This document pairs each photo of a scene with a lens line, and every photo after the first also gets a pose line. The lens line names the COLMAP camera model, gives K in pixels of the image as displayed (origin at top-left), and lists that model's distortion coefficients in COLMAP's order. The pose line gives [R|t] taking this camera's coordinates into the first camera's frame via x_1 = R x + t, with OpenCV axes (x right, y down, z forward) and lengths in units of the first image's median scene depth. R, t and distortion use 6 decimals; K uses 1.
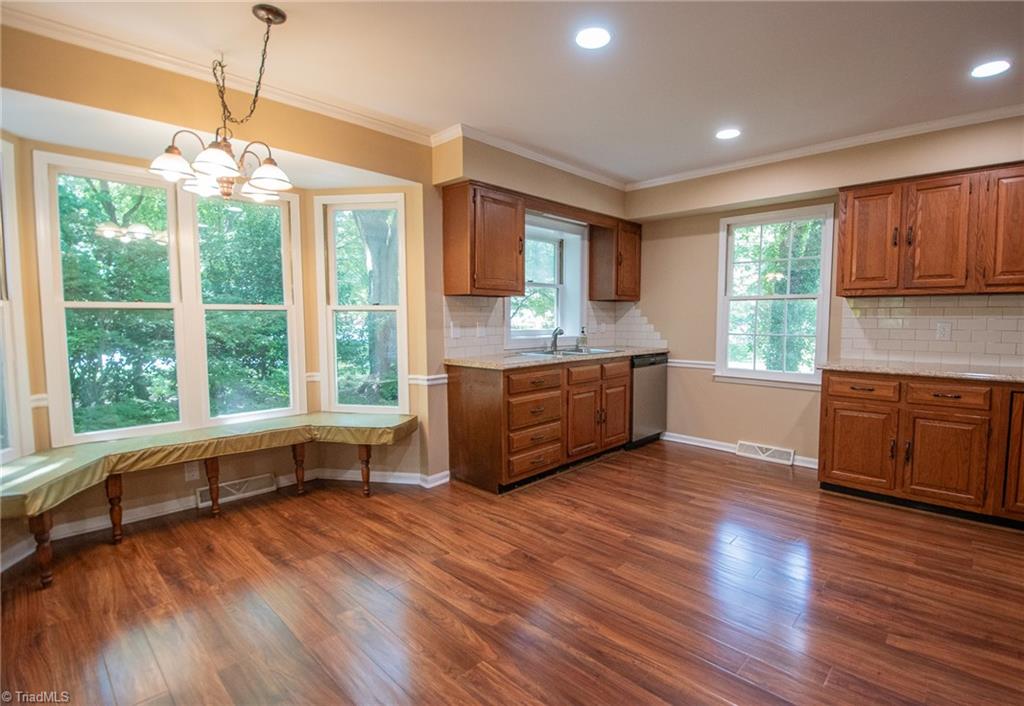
lens RADIAL K [[482.8, 0, 550.7], [0, 482.8, 354.1], [0, 0, 1]] dist [0.005669, -0.007232]
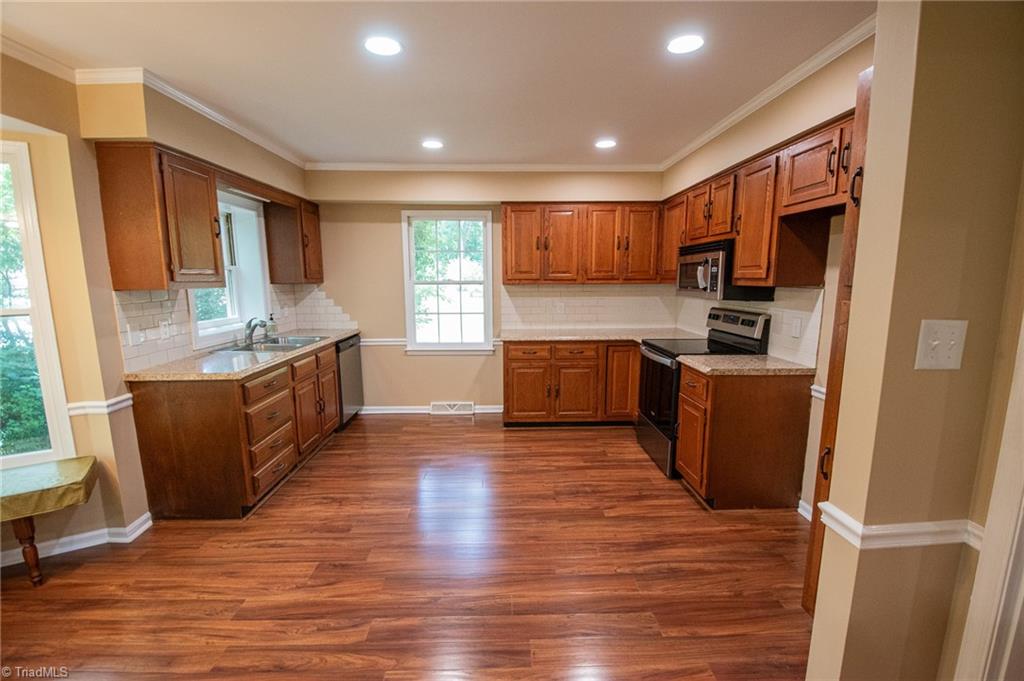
lens RADIAL K [[451.4, 0, 510.5], [0, 451.4, 353.9], [0, 0, 1]] dist [-0.005758, -0.007082]
pose [[0.728160, -0.119948, 0.674830, -0.268774], [0.057562, 0.991792, 0.114176, -0.073070], [-0.682986, -0.044294, 0.729087, 0.073850]]
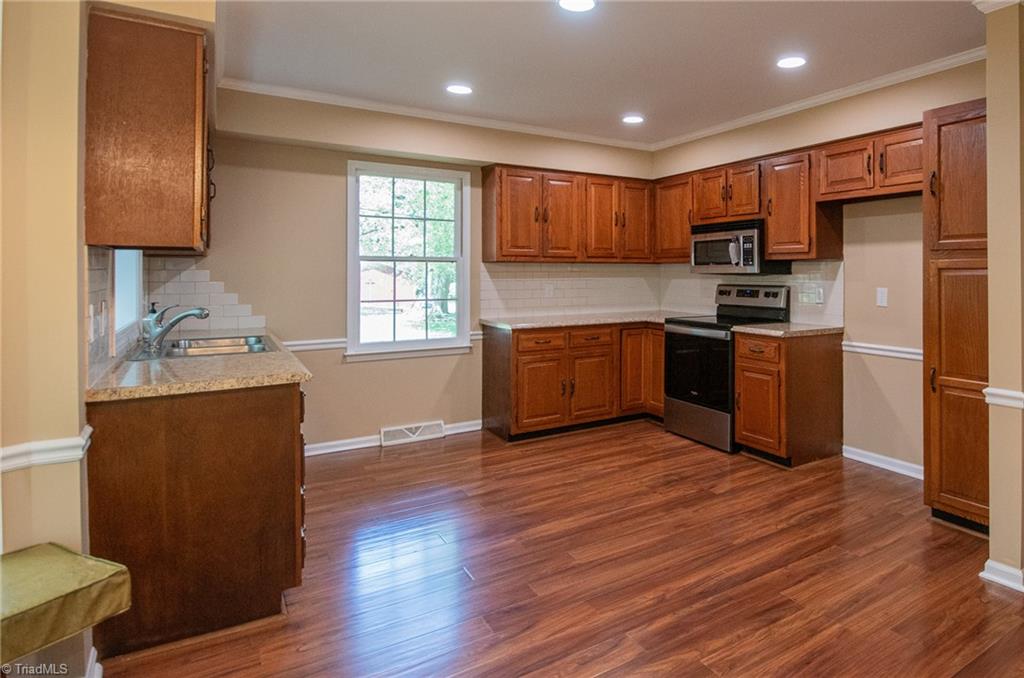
lens RADIAL K [[600.2, 0, 636.9], [0, 600.2, 269.1], [0, 0, 1]] dist [-0.001894, -0.011057]
pose [[0.222140, 0.001442, 0.975014, -0.676320], [0.073907, 0.997097, -0.018313, -0.057035], [-0.972210, 0.076128, 0.221388, 0.418876]]
